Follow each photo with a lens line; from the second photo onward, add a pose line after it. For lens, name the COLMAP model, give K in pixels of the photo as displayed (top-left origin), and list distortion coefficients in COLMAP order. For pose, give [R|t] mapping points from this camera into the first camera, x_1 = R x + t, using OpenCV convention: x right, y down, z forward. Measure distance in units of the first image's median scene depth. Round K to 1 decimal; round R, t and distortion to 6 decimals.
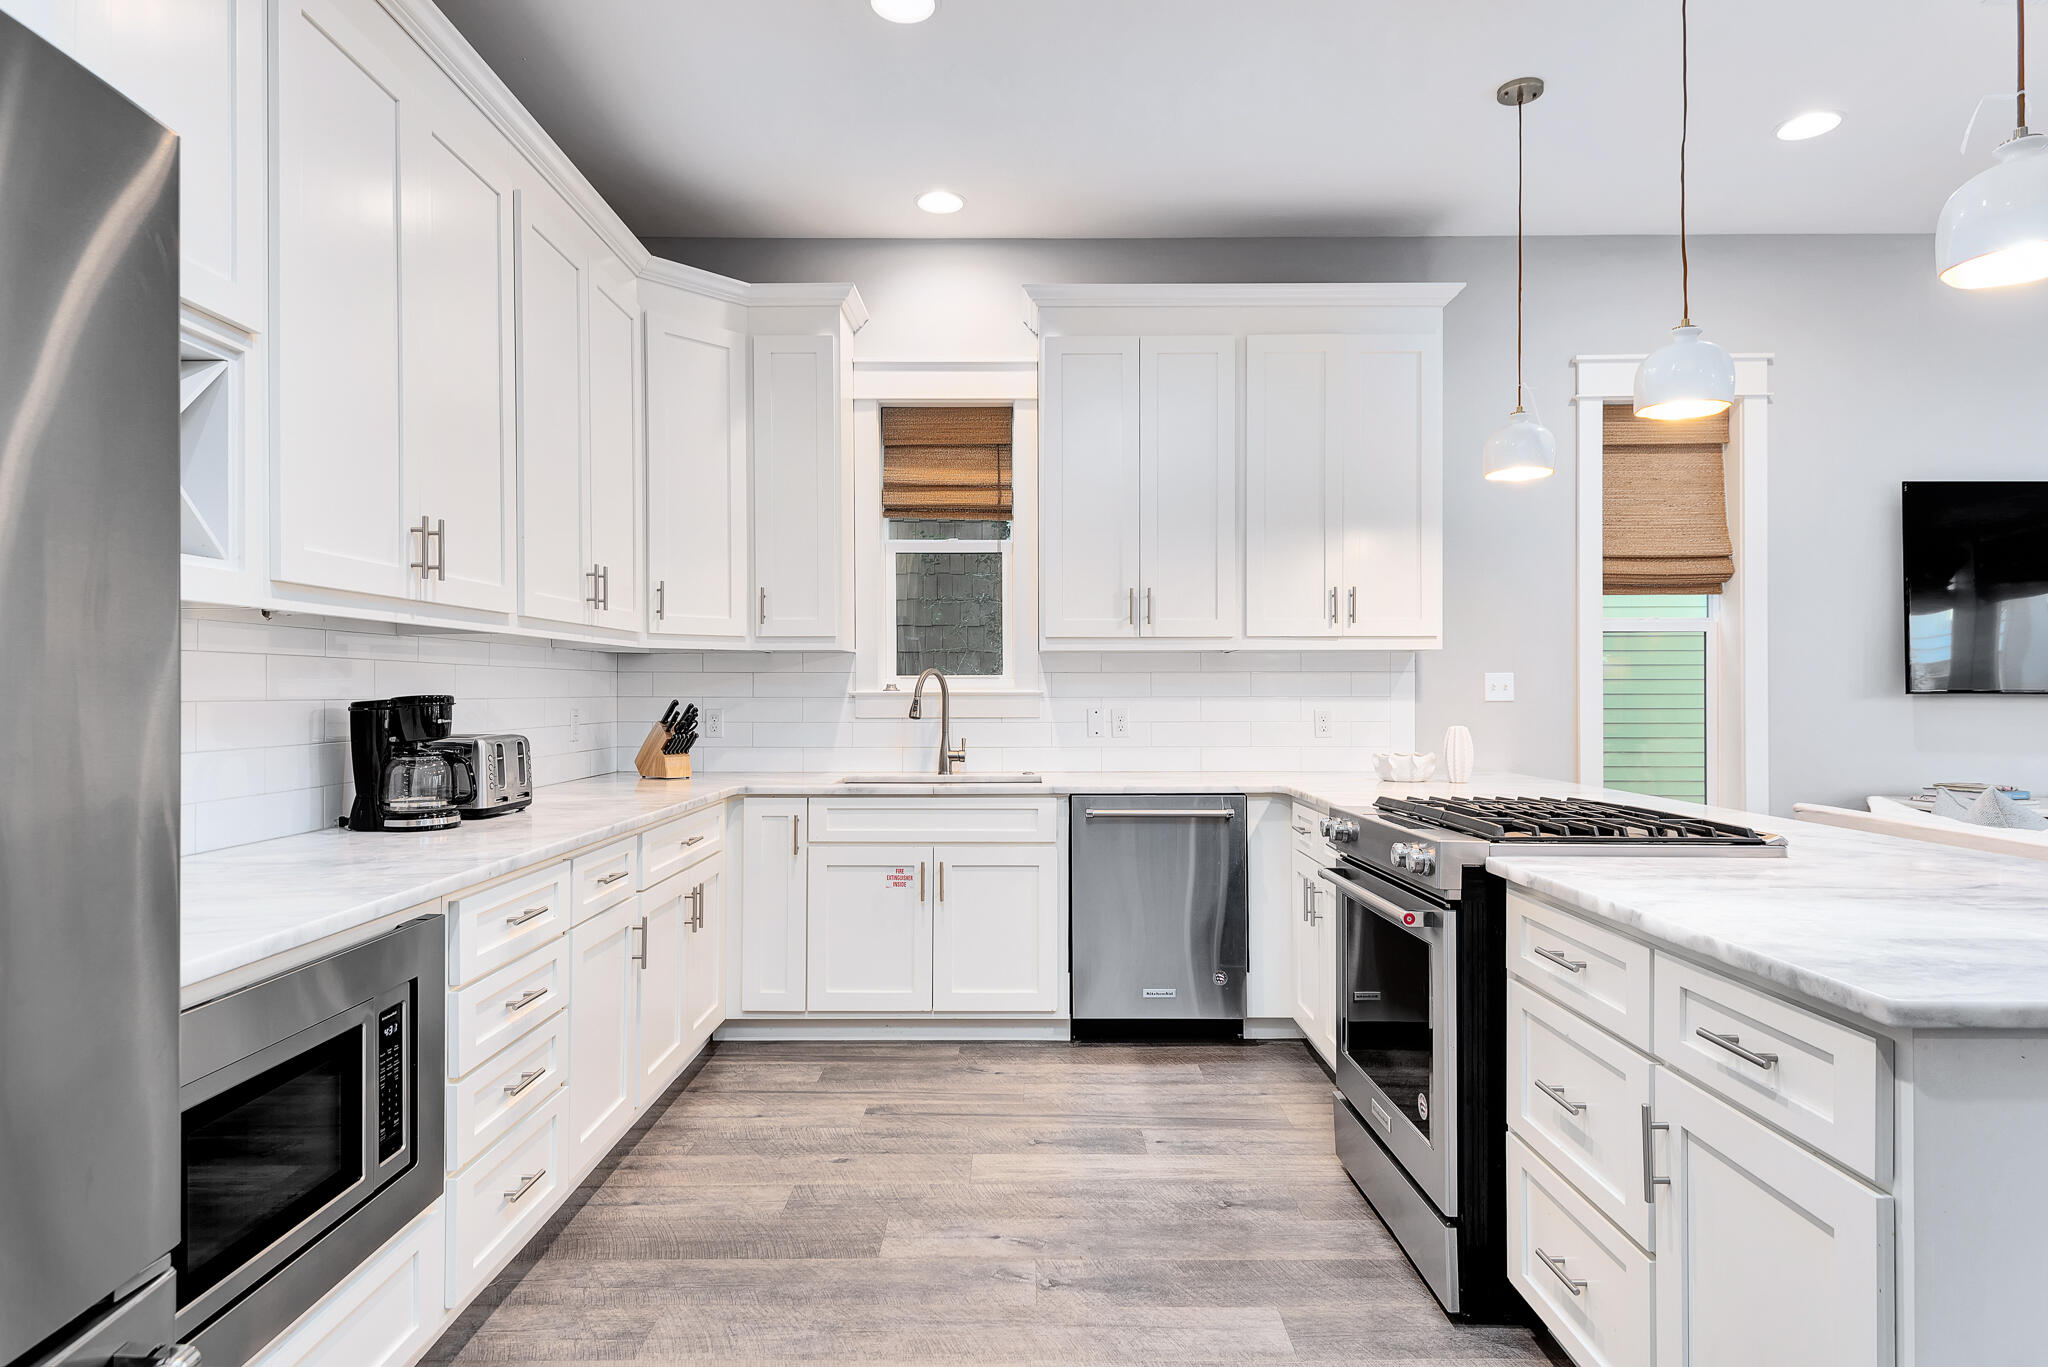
lens RADIAL K [[1064.3, 0, 1025.2], [0, 1064.3, 679.8], [0, 0, 1]] dist [0.026737, -0.022949]
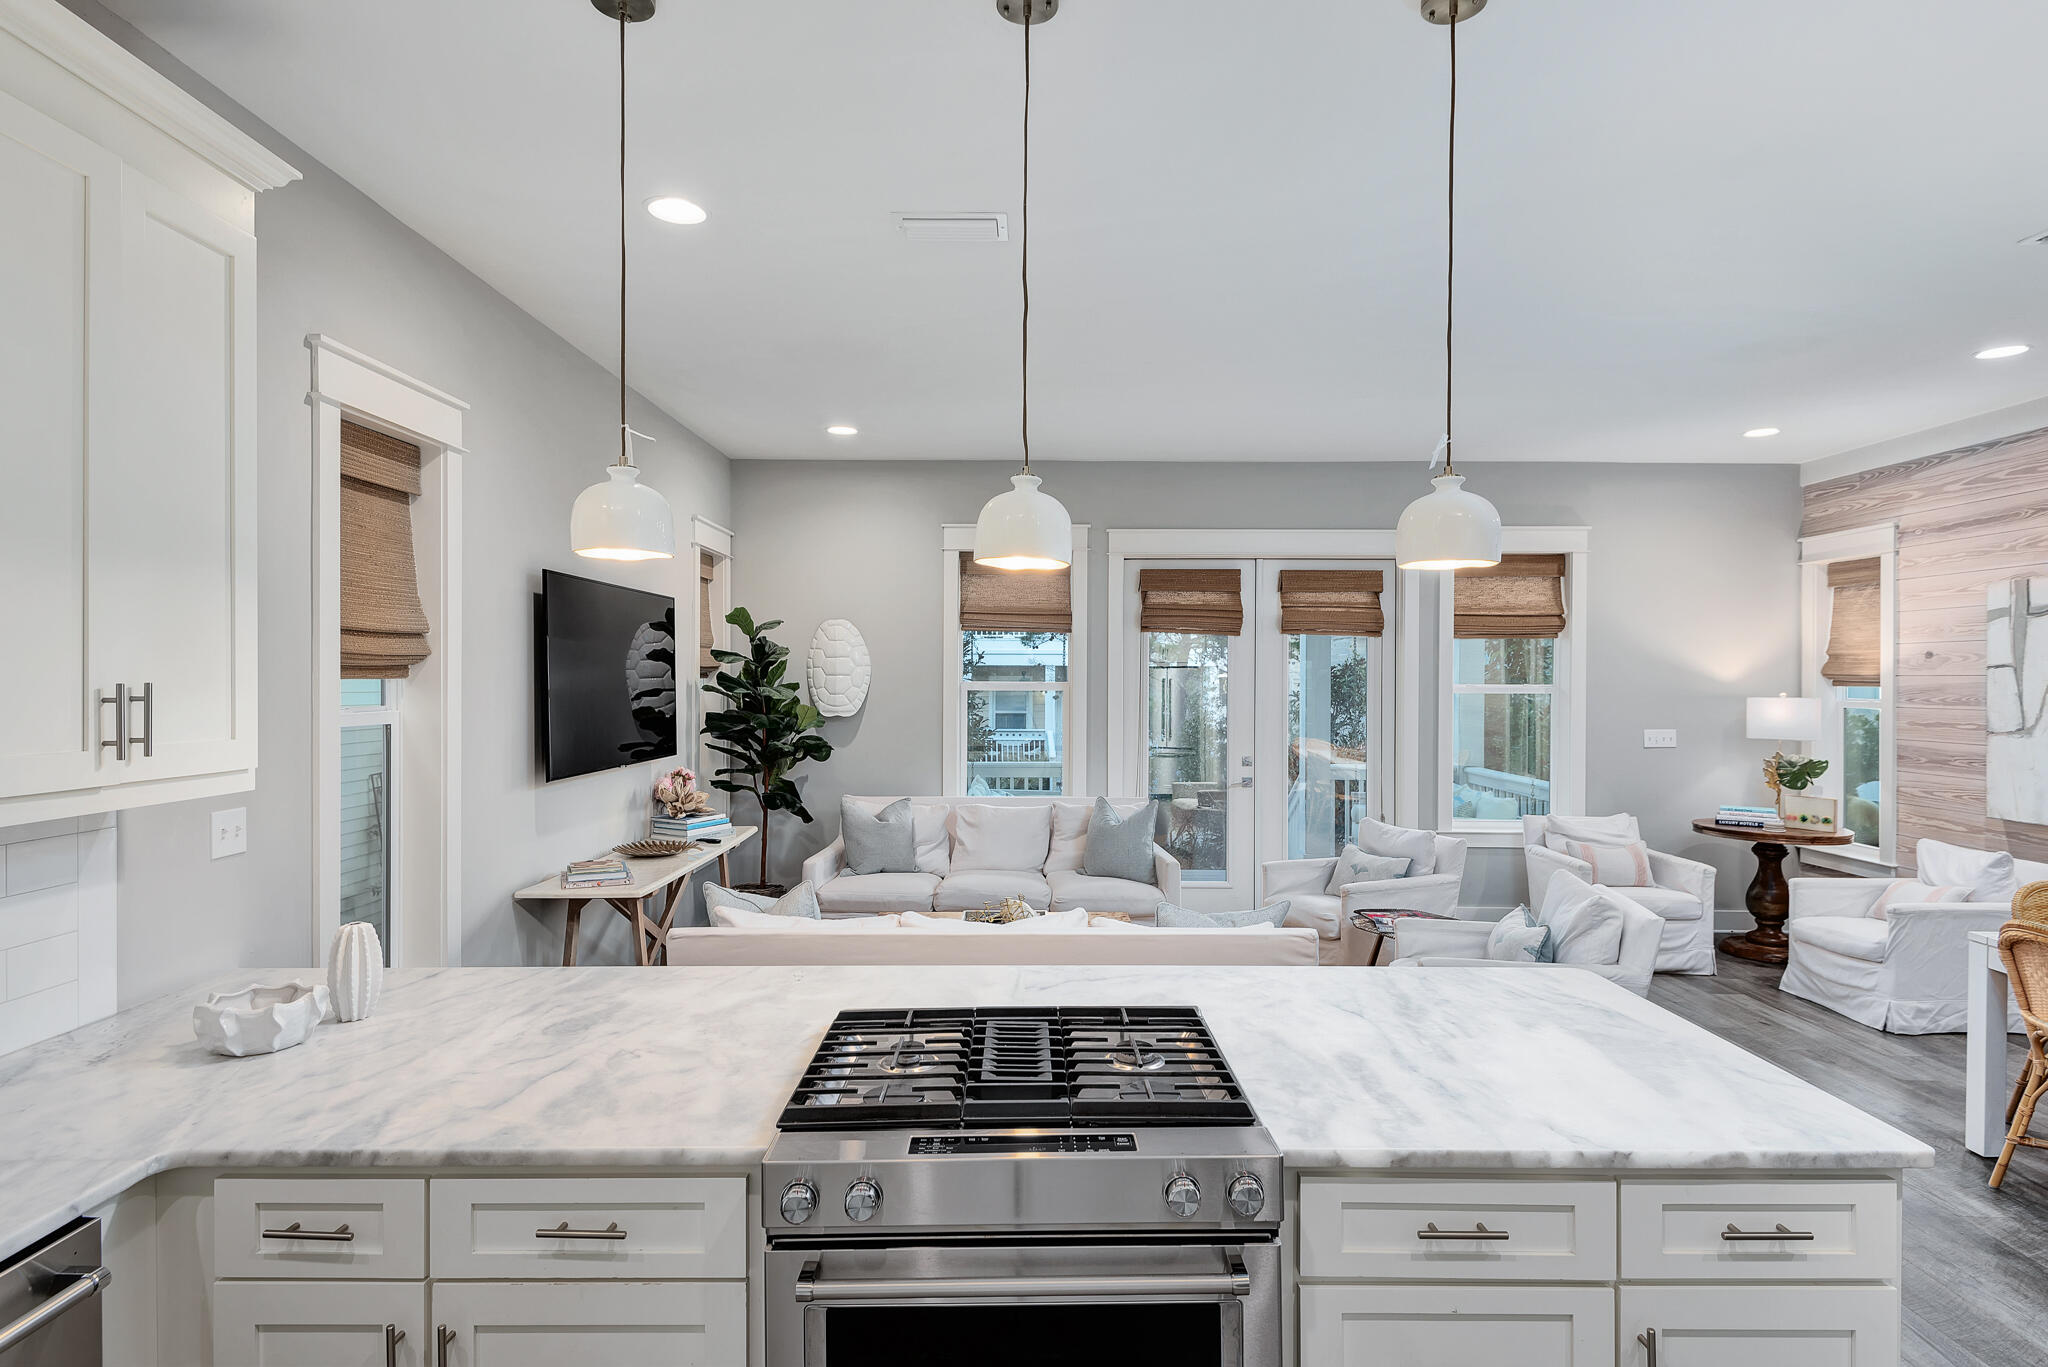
lens RADIAL K [[1064.3, 0, 1025.2], [0, 1064.3, 679.8], [0, 0, 1]] dist [0.026737, -0.022949]
pose [[0.002037, 0.001602, 0.999997, -0.173099], [-0.011095, 0.999937, -0.001579, -0.084941], [-0.999936, -0.011092, 0.002055, 0.541938]]
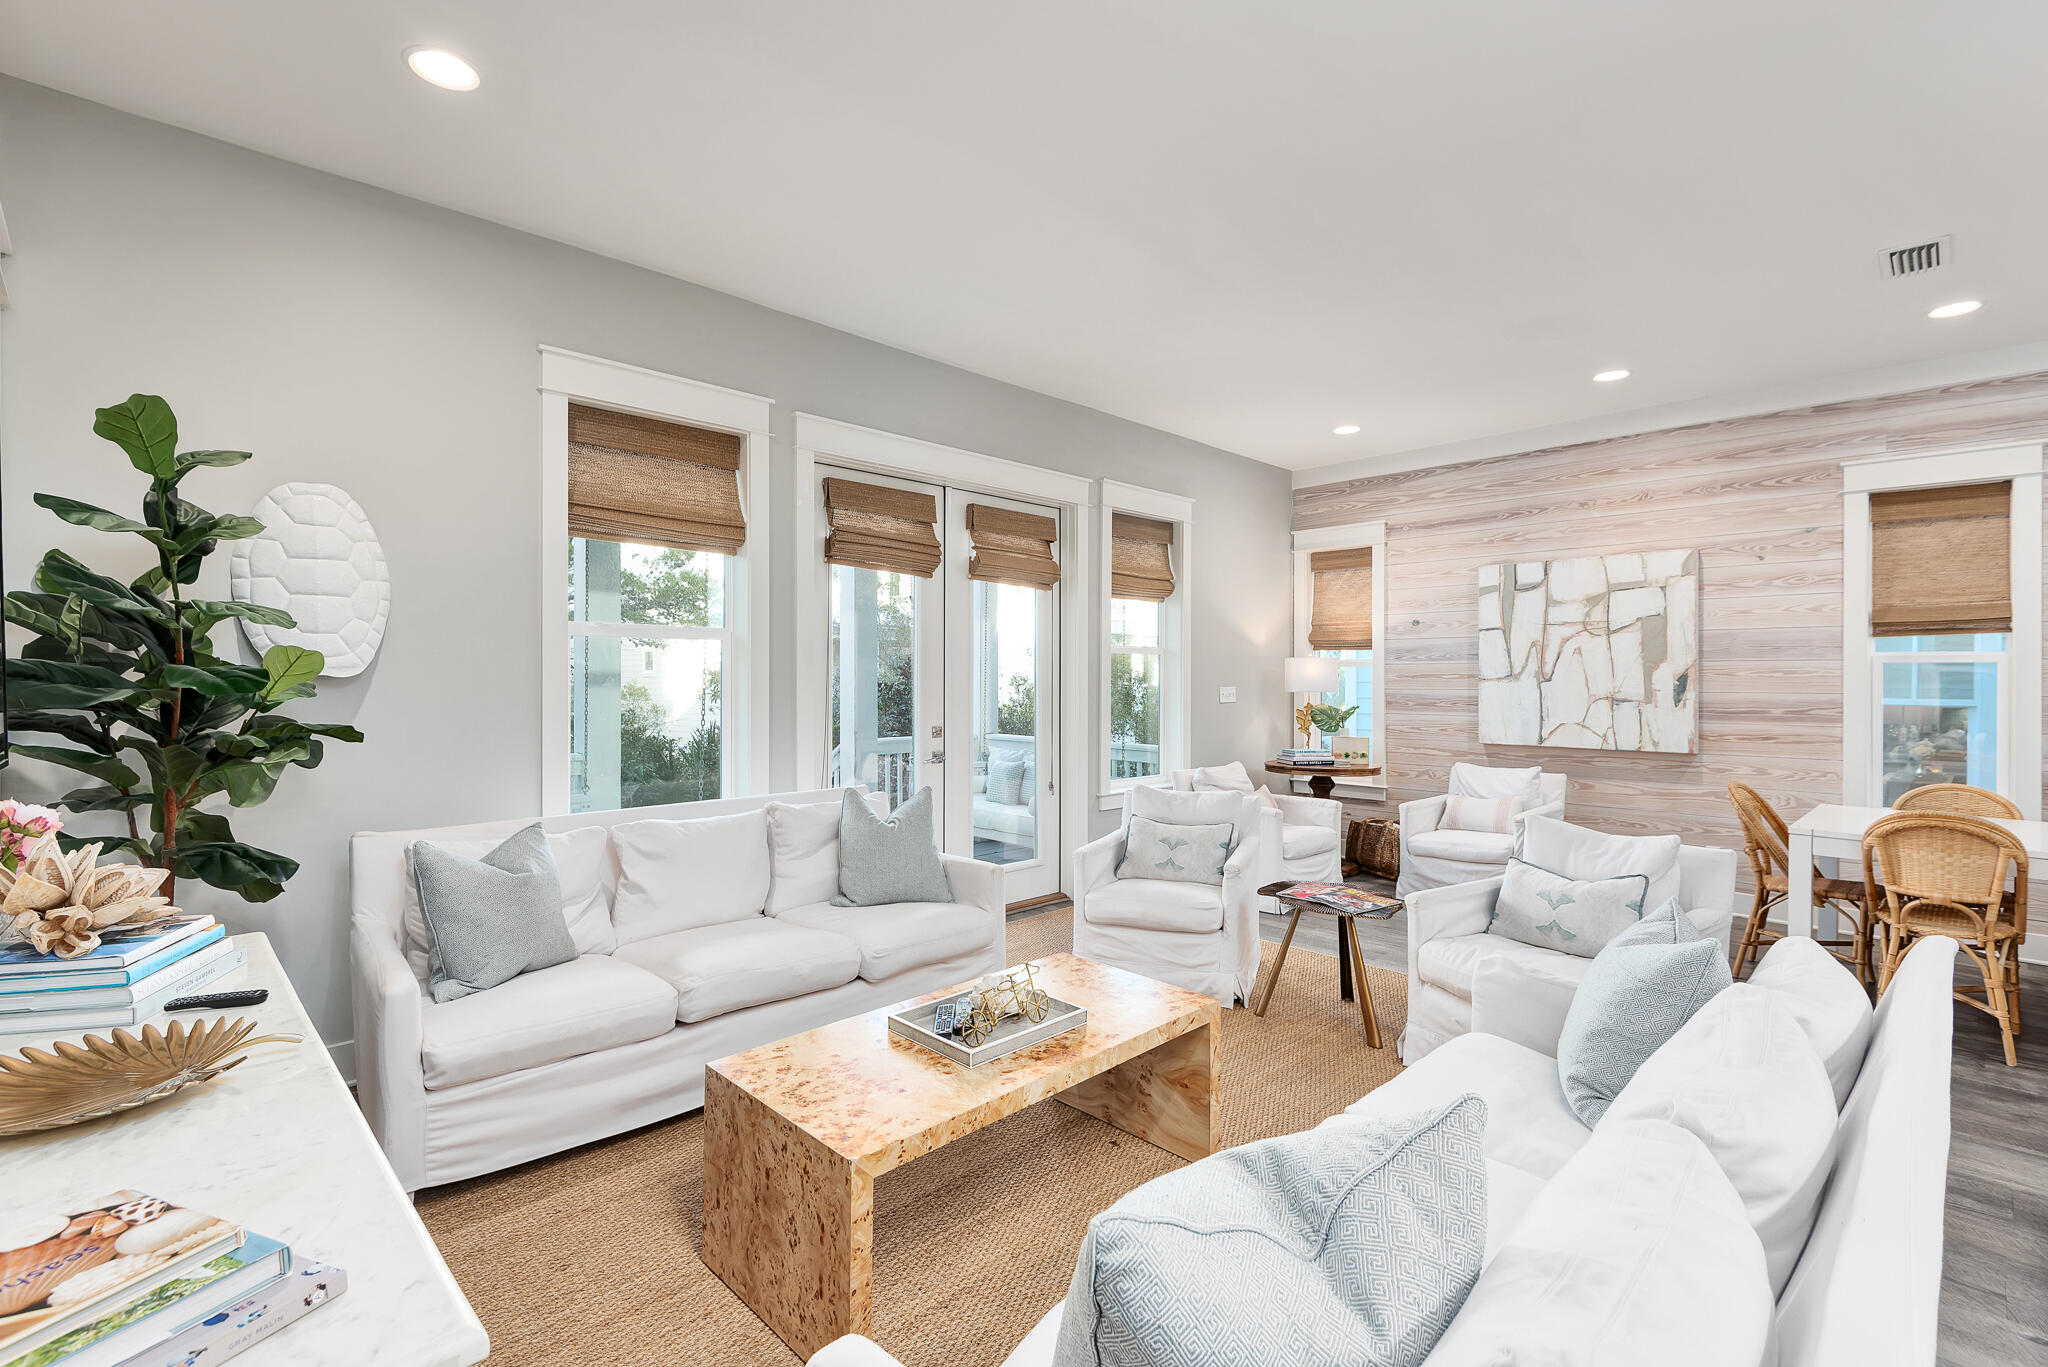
lens RADIAL K [[916.9, 0, 1024.2], [0, 916.9, 675.2], [0, 0, 1]] dist [0.026462, -0.024849]
pose [[-0.696186, 0.002729, 0.717857, 0.572252], [-0.004968, 0.999950, -0.008621, -0.026267], [-0.717845, -0.009568, -0.696138, 0.934961]]
